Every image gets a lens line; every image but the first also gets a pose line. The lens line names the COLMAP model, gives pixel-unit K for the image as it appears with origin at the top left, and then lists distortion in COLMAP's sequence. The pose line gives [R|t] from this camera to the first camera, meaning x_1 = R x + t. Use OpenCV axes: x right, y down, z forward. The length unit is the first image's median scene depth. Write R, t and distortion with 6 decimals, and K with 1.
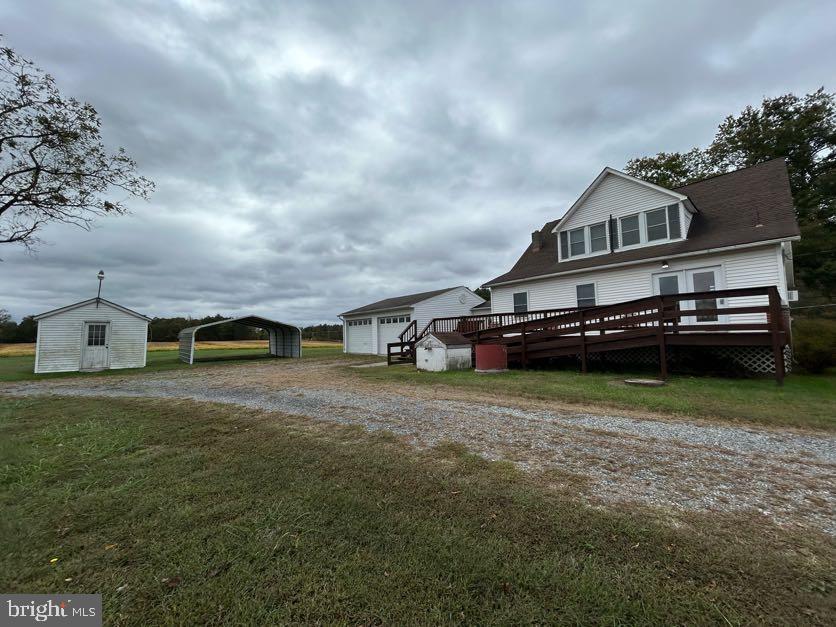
lens RADIAL K [[335.0, 0, 420.2], [0, 335.0, 313.6], [0, 0, 1]] dist [0.000908, -0.000098]
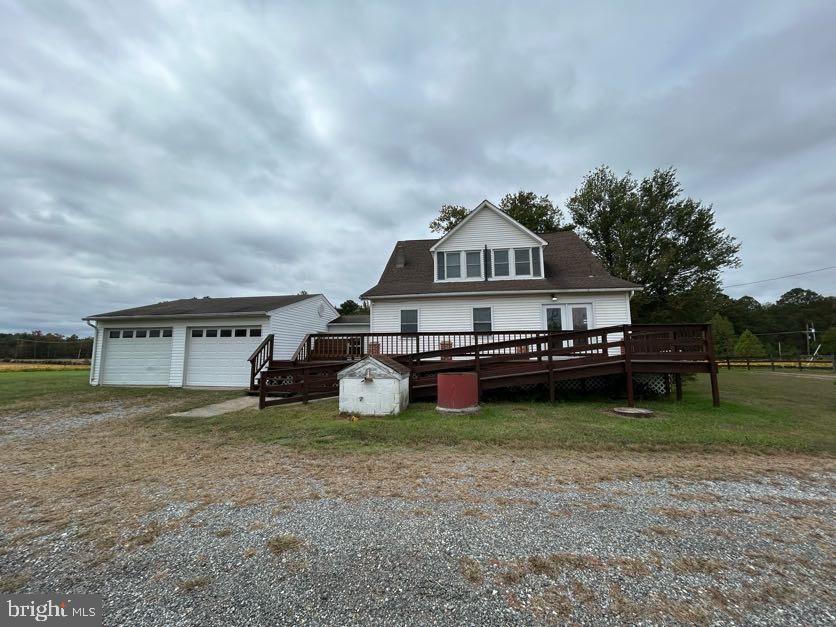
lens RADIAL K [[345.8, 0, 417.0], [0, 345.8, 298.0], [0, 0, 1]] dist [-0.001249, -0.000360]
pose [[0.779714, 0.123734, 0.613788, -0.224141], [-0.056197, 0.990153, -0.128217, 0.019561], [-0.623609, 0.065479, 0.778989, 0.277492]]
